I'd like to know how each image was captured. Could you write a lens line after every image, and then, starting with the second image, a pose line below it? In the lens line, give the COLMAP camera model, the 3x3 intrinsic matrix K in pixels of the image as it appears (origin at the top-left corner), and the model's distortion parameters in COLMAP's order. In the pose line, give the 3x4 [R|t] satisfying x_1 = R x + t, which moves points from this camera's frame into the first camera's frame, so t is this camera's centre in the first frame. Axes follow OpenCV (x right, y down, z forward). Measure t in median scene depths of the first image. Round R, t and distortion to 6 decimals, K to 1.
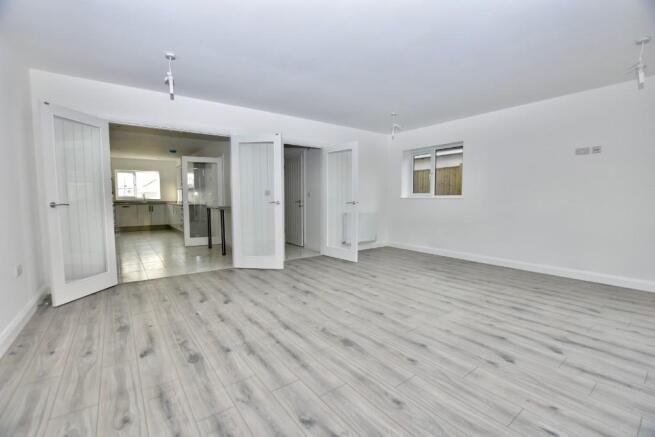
lens RADIAL K [[300.3, 0, 327.5], [0, 300.3, 218.5], [0, 0, 1]] dist [-0.016105, 0.000325]
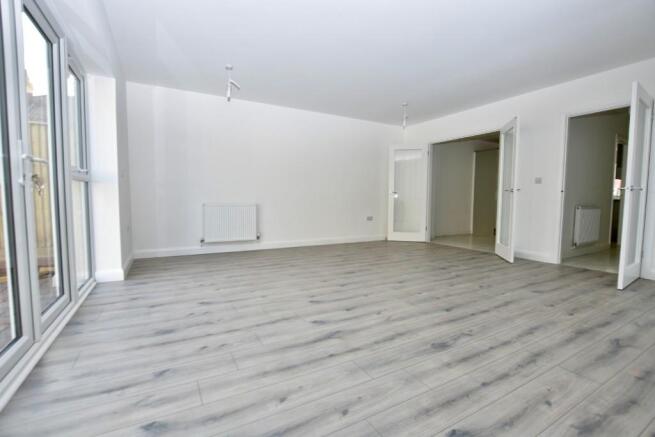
lens RADIAL K [[285.4, 0, 327.5], [0, 285.4, 218.5], [0, 0, 1]] dist [-0.012518, -0.000047]
pose [[-0.148919, 0.059912, -0.987033, 1.428854], [-0.075110, 0.994594, 0.071703, 0.016246], [0.985993, 0.084814, -0.143614, 0.955297]]
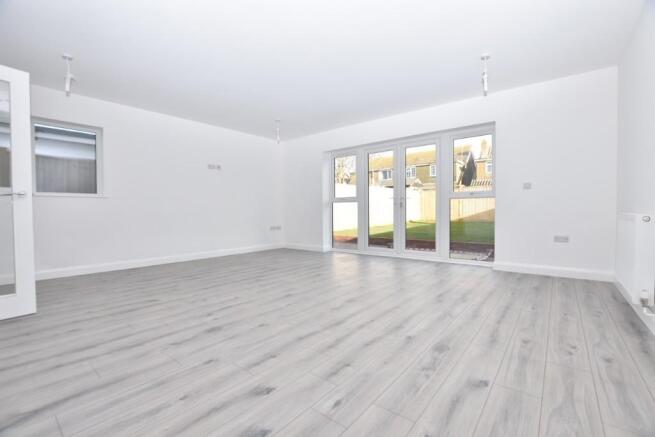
lens RADIAL K [[285.4, 0, 327.5], [0, 285.4, 218.5], [0, 0, 1]] dist [-0.012518, -0.000047]
pose [[-0.265672, -0.014895, 0.963948, -0.960204], [0.069356, 0.996995, 0.034521, 0.011967], [-0.961566, 0.076027, -0.263840, 1.239155]]
